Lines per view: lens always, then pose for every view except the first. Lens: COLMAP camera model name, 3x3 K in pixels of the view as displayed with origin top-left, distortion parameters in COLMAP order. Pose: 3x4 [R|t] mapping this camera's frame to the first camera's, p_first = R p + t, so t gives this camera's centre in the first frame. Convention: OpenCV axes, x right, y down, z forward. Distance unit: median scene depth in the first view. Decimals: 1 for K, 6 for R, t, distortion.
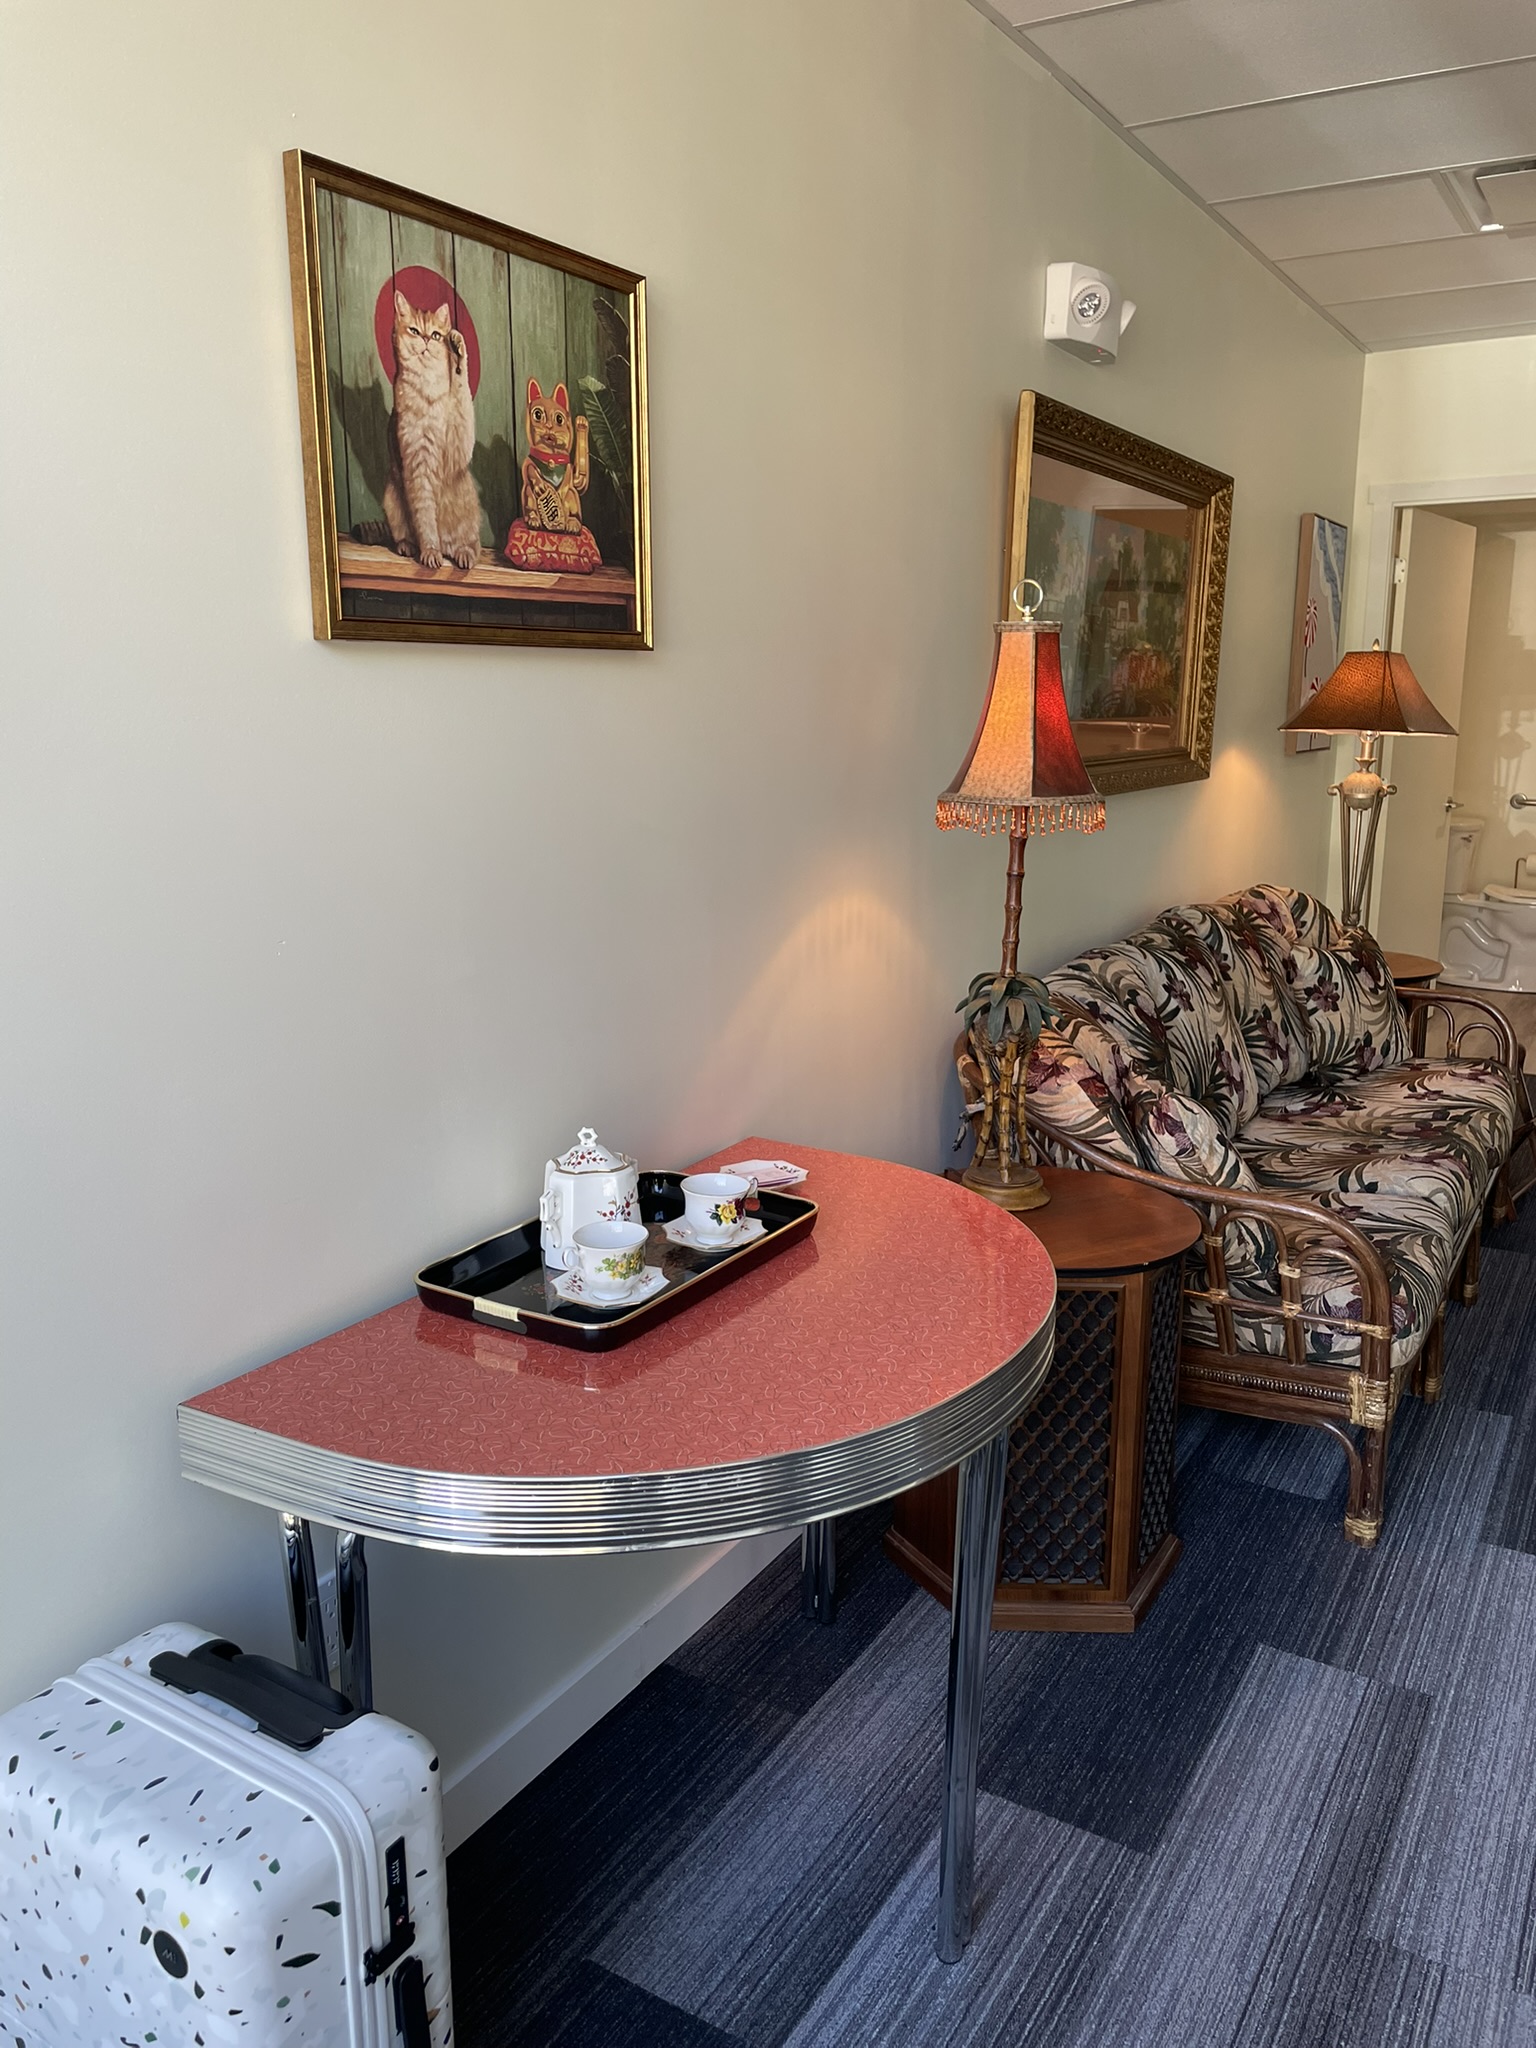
lens RADIAL K [[1539.2, 0, 768.0], [0, 1539.2, 1024.0], [0, 0, 1]] dist [0.088924, -0.136527]
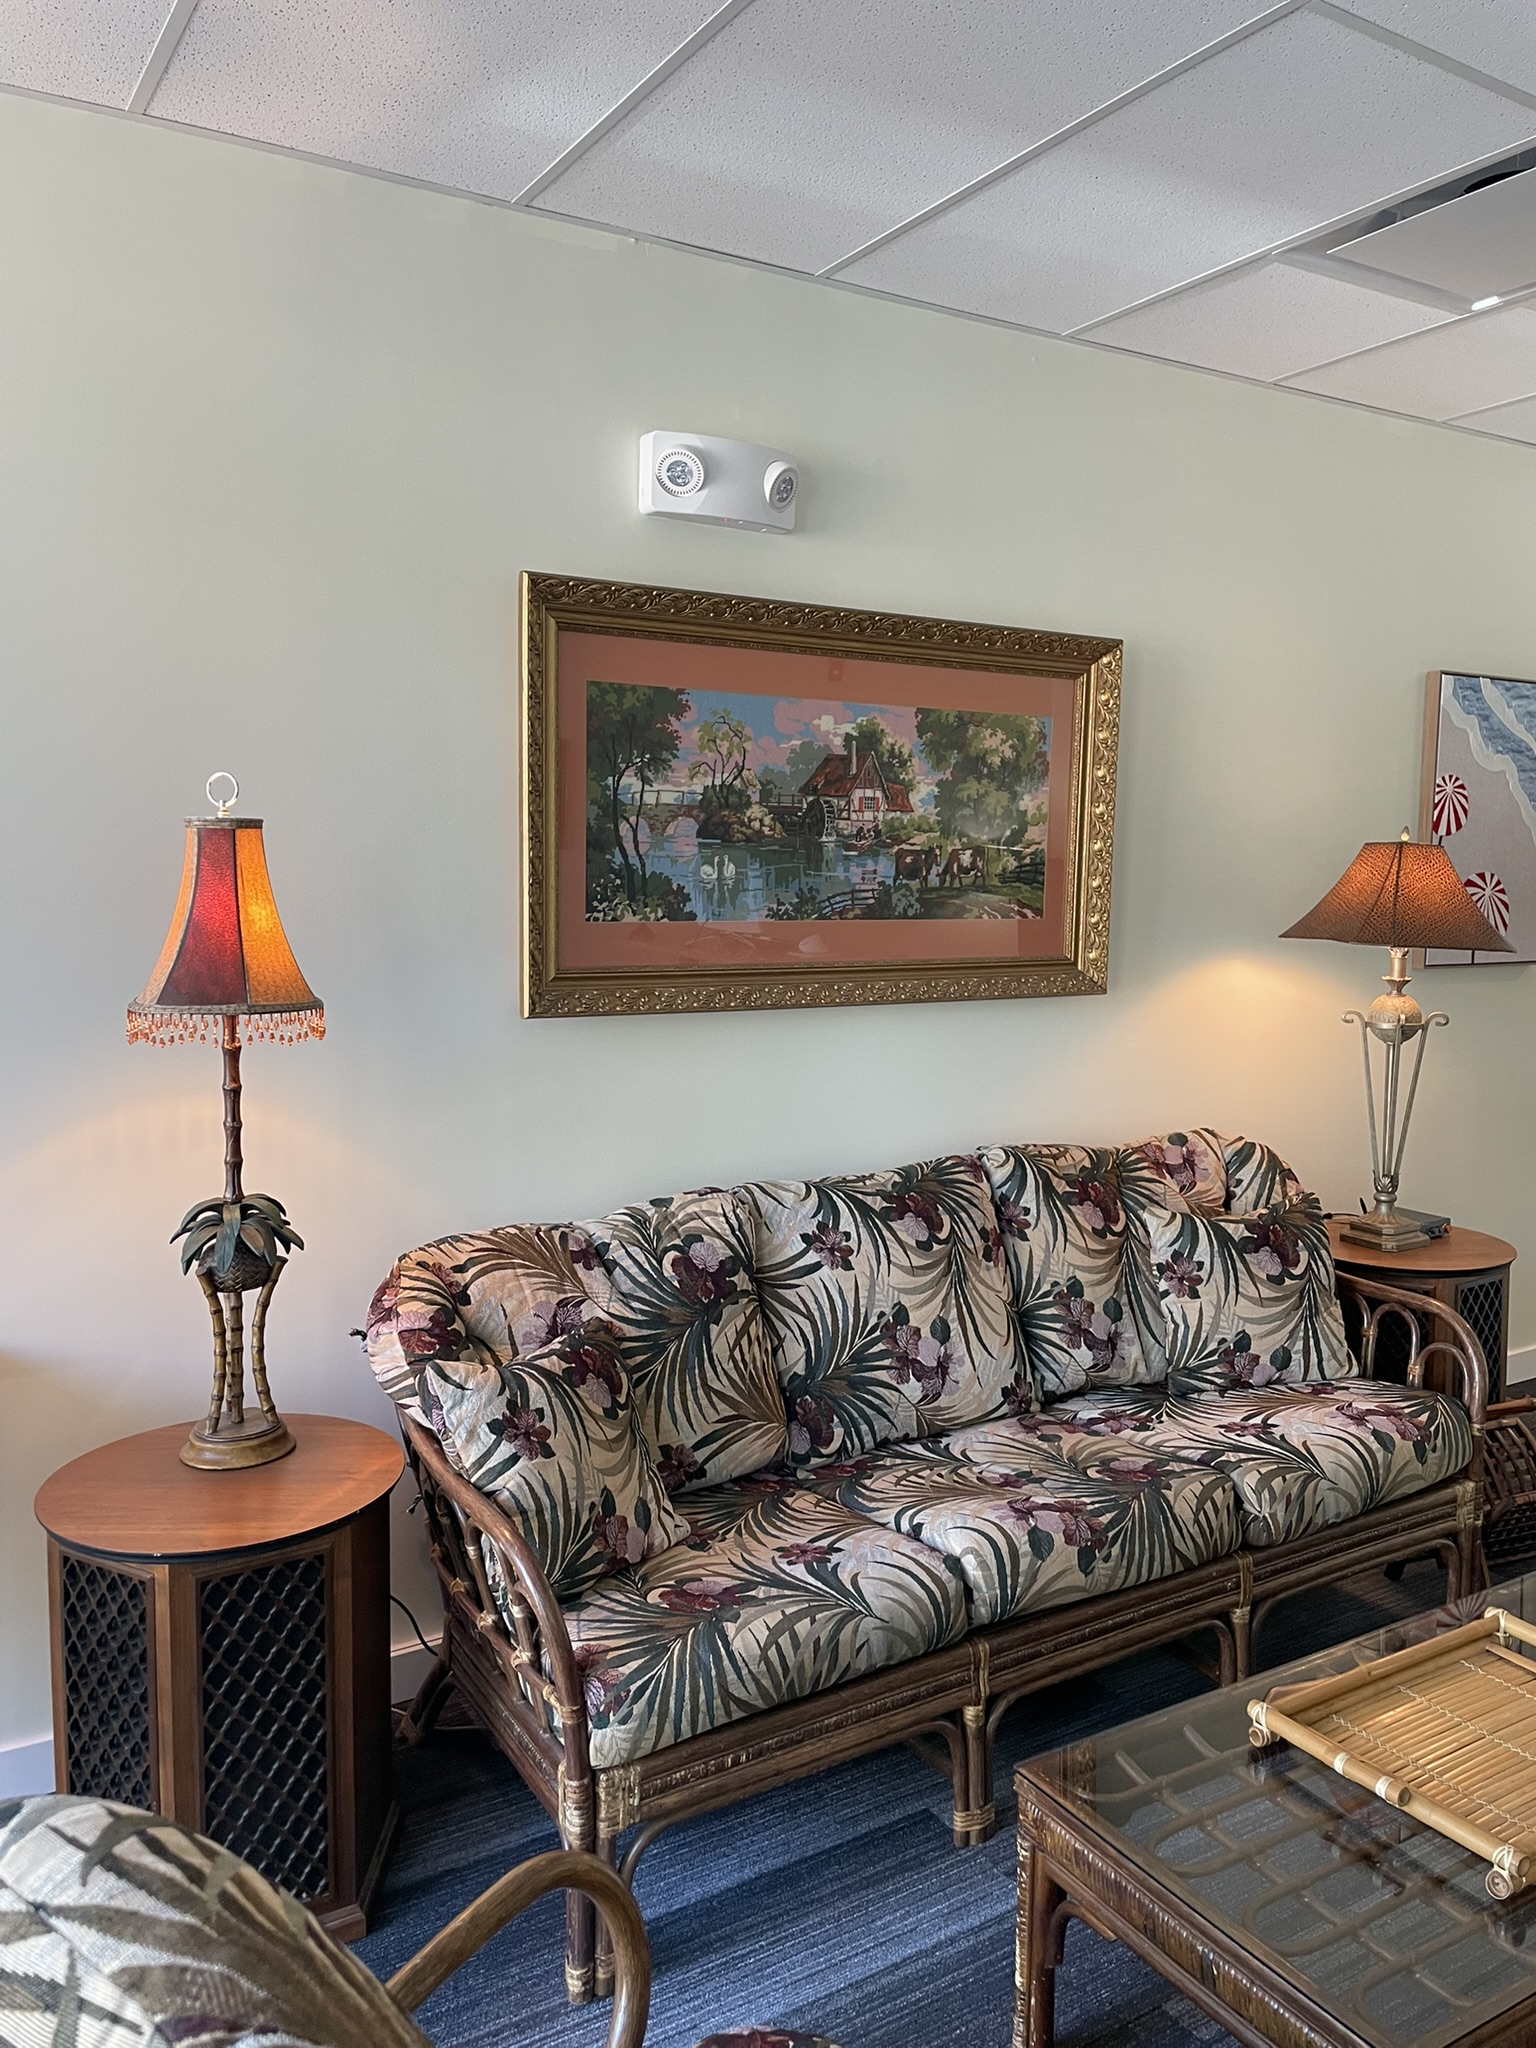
lens RADIAL K [[1539.2, 0, 768.0], [0, 1539.2, 1024.0], [0, 0, 1]] dist [0.088924, -0.136527]
pose [[0.886820, 0.053550, -0.459001, 1.259605], [-0.105079, 0.990612, -0.087448, -0.129317], [0.450009, 0.125782, 0.884121, 0.487281]]
